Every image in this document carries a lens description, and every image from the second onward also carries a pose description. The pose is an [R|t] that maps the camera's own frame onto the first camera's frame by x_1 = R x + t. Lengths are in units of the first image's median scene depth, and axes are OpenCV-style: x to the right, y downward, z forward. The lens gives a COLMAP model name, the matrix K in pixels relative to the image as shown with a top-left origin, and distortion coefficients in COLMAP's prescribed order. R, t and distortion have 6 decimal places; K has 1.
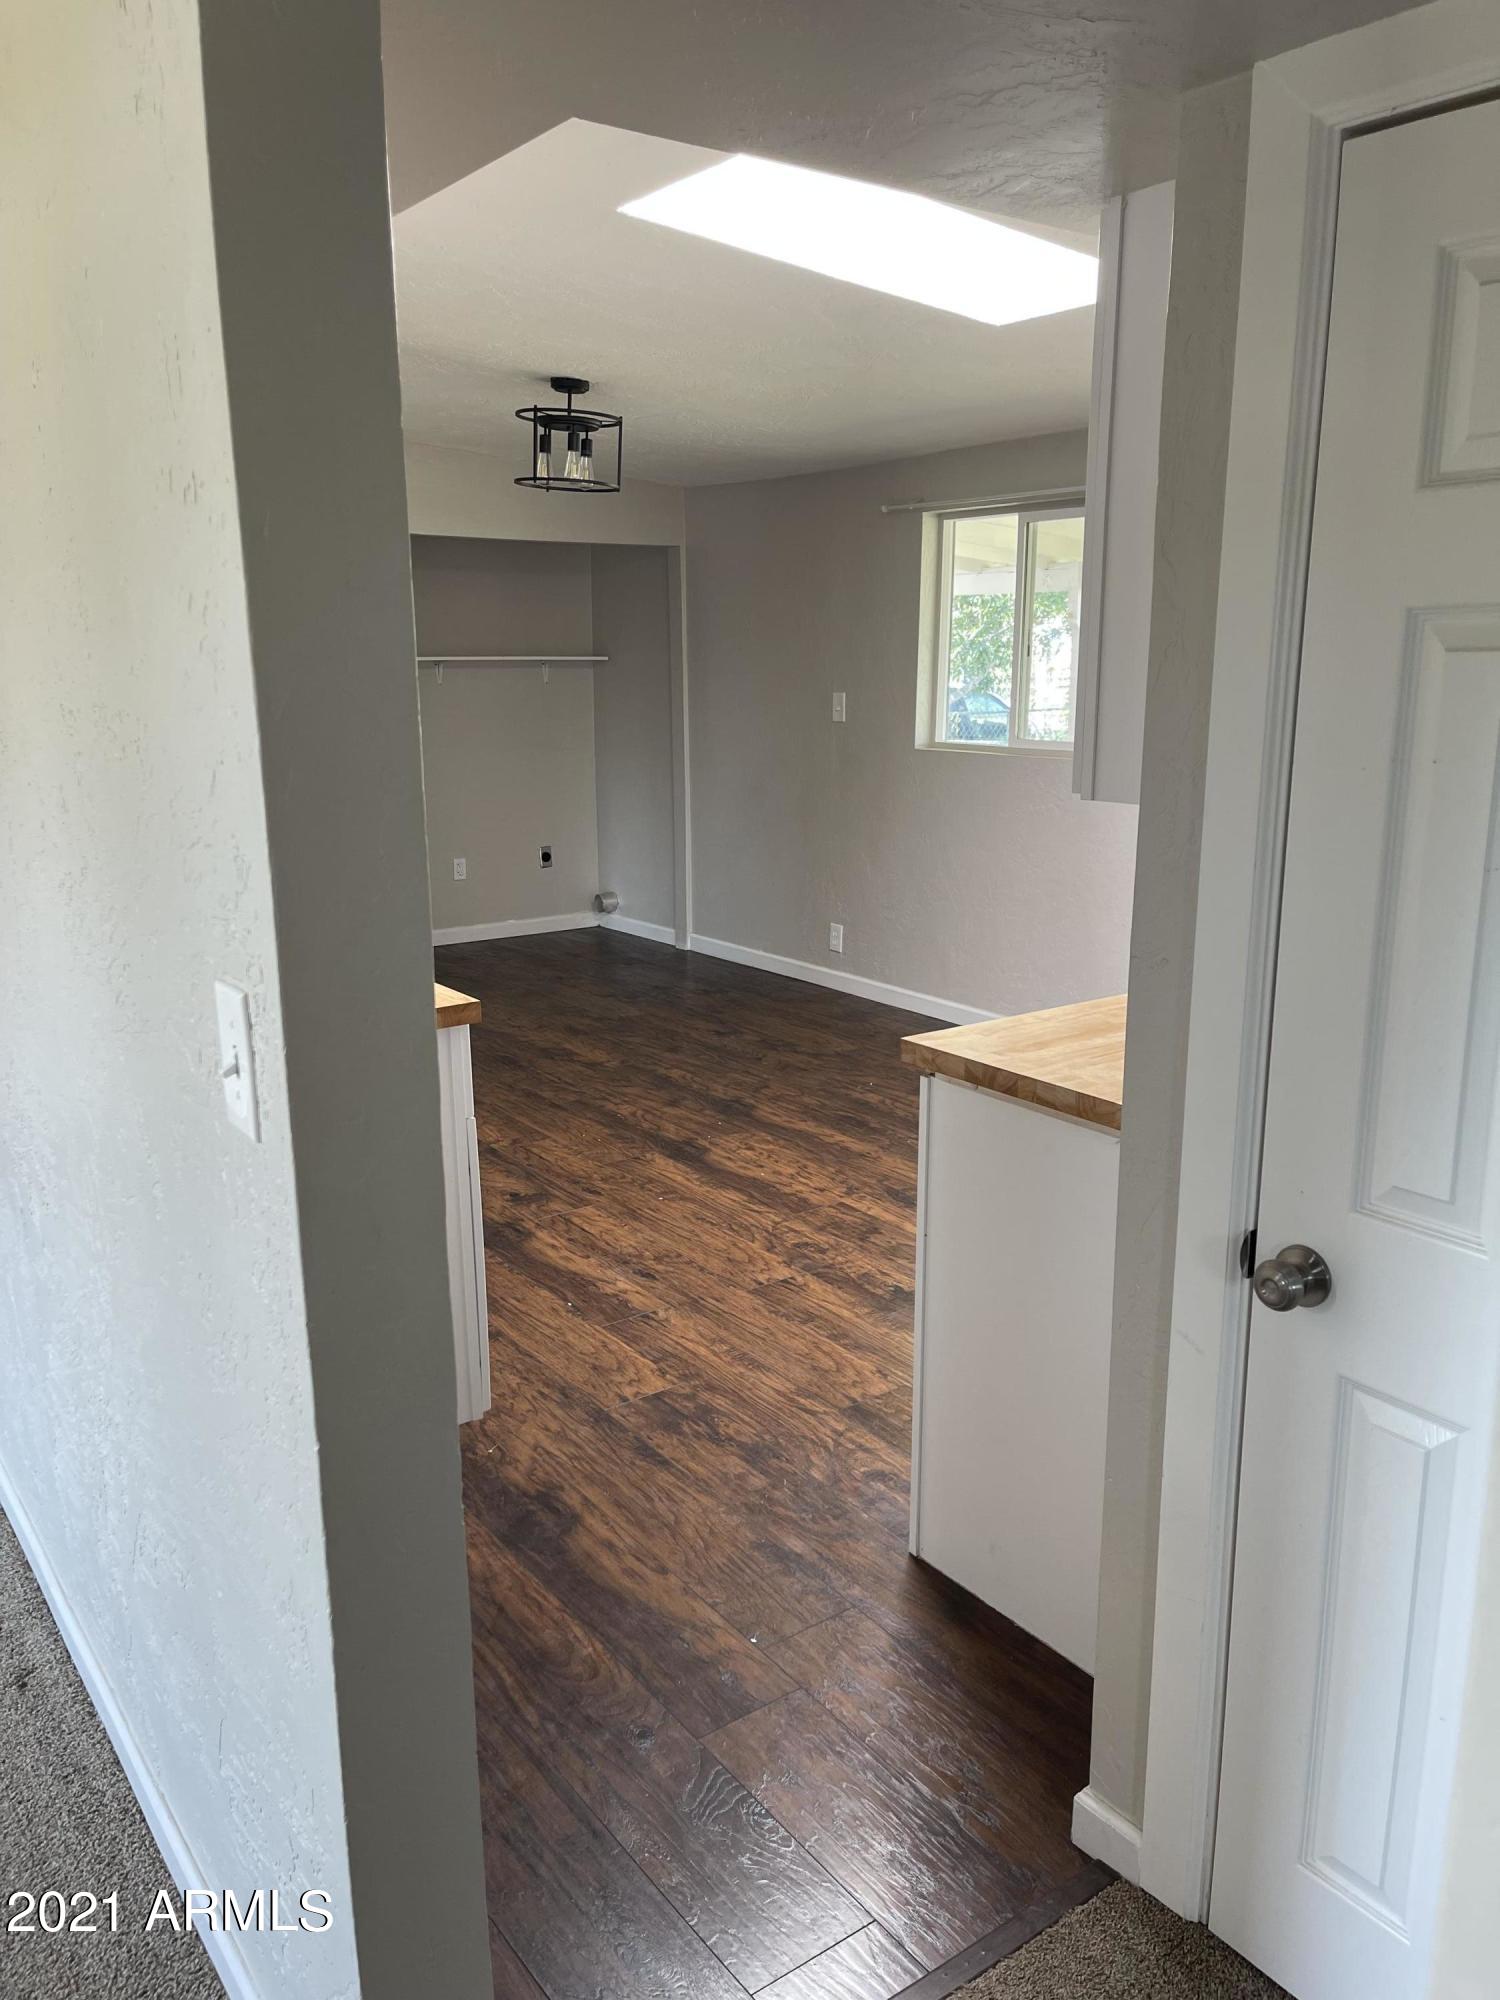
lens RADIAL K [[1505.5, 0, 763.3], [0, 1505.5, 997.4], [0, 0, 1]] dist [0.070020, -0.093018]
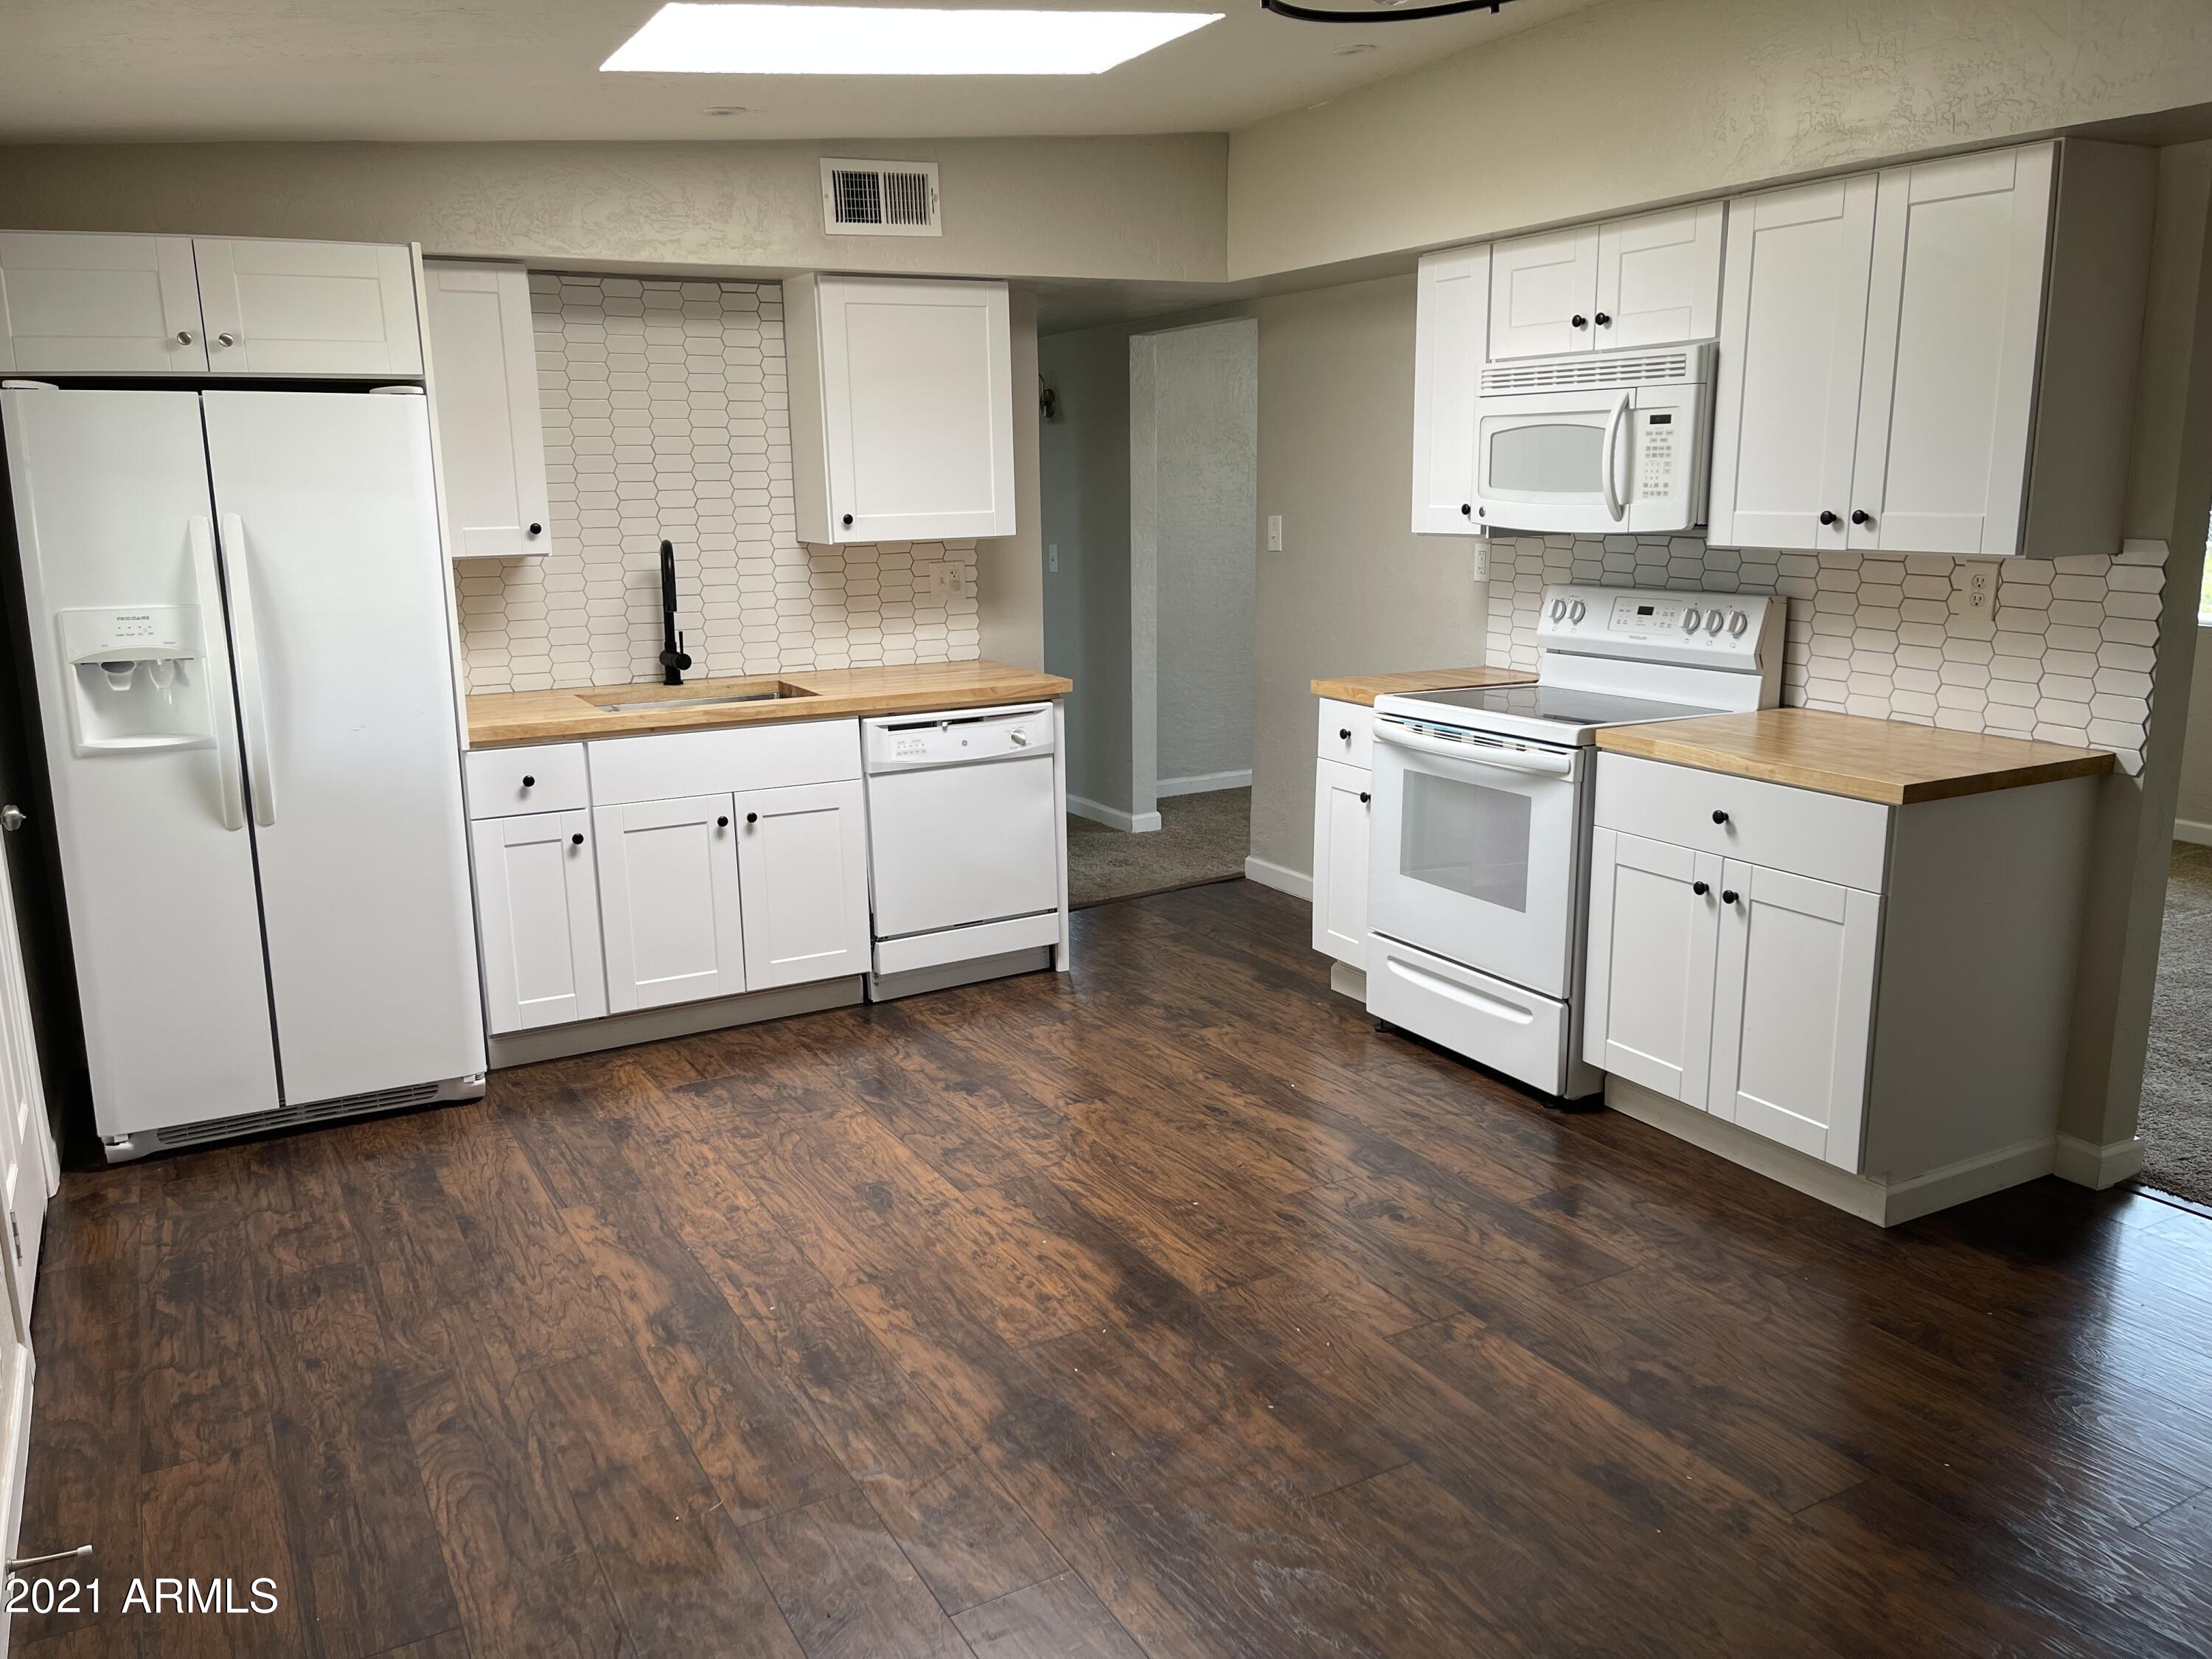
lens RADIAL K [[1665.1, 0, 1100.8], [0, 1665.1, 827.5], [0, 0, 1]] dist [0.070020, -0.093018]
pose [[-0.989683, -0.011978, 0.142776, -0.141688], [0.050412, 0.903670, 0.425251, -0.401382], [-0.134116, 0.428061, -0.893743, 1.717013]]
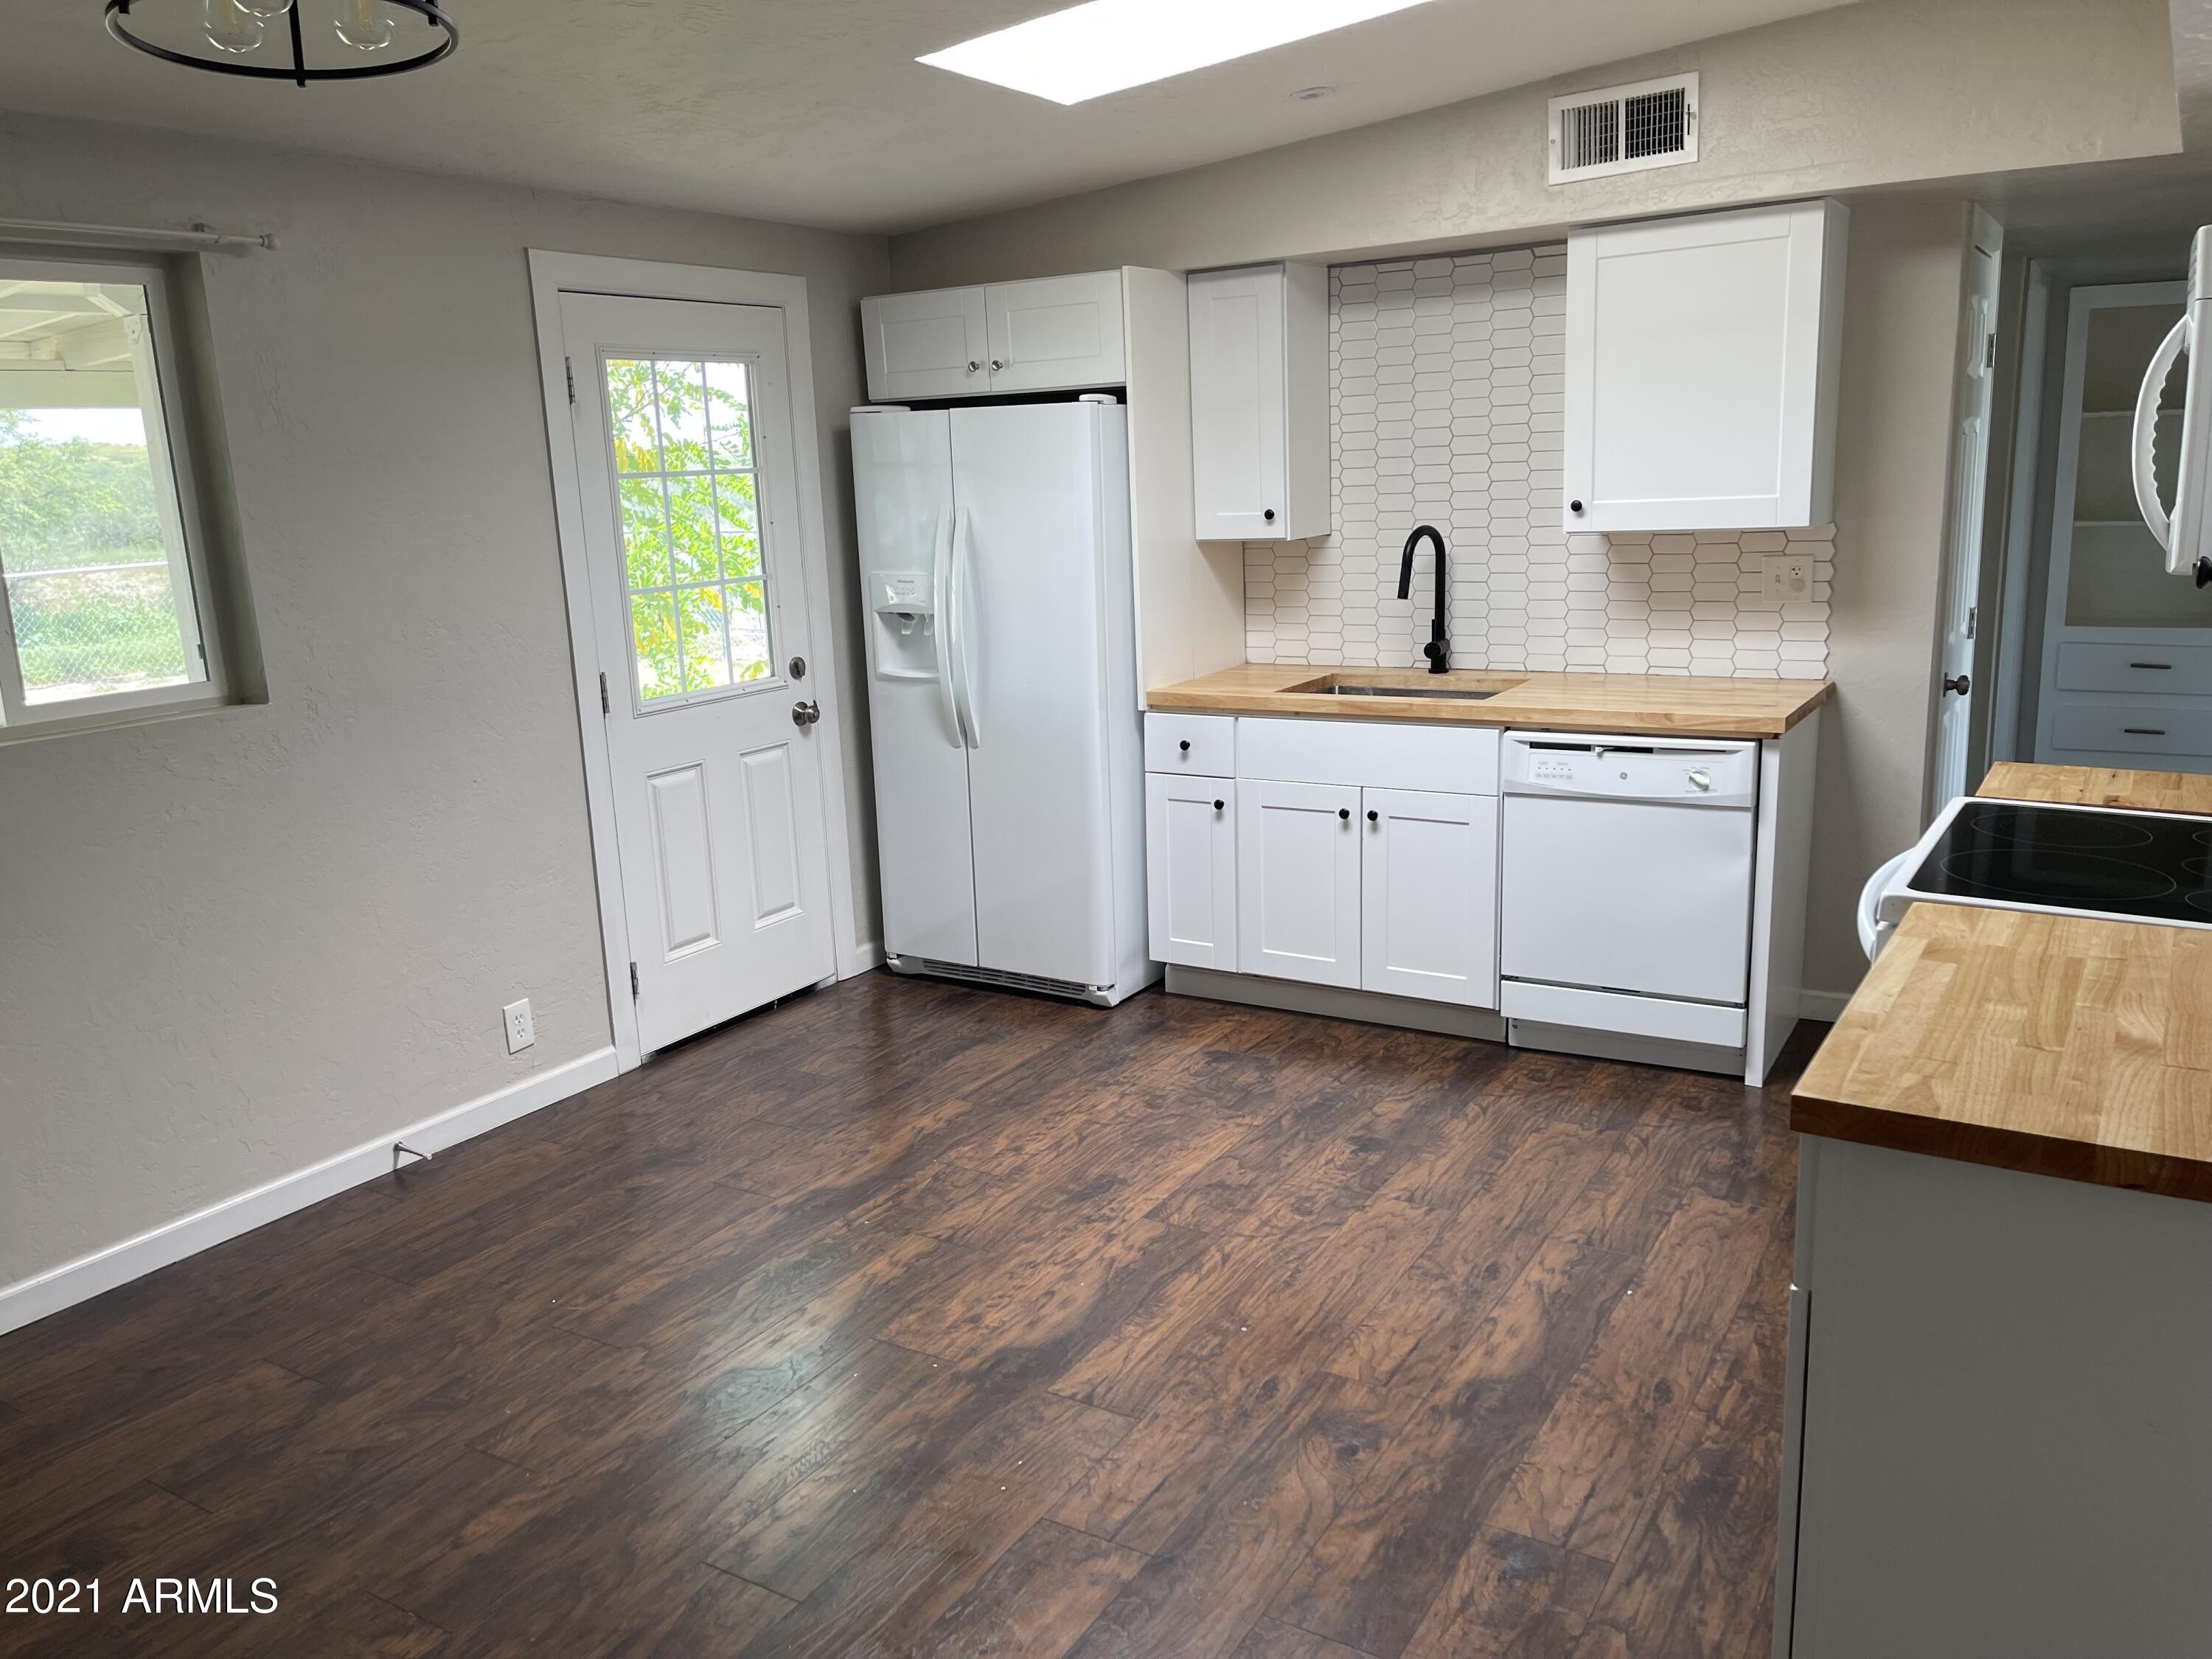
lens RADIAL K [[1665.1, 0, 1095.2], [0, 1665.1, 828.2], [0, 0, 1]] dist [0.070020, -0.093018]
pose [[-0.361459, -0.182036, 0.914445, -0.677655], [0.251148, 0.925498, 0.283509, -0.290023], [-0.897926, 0.332138, -0.288812, 1.227679]]
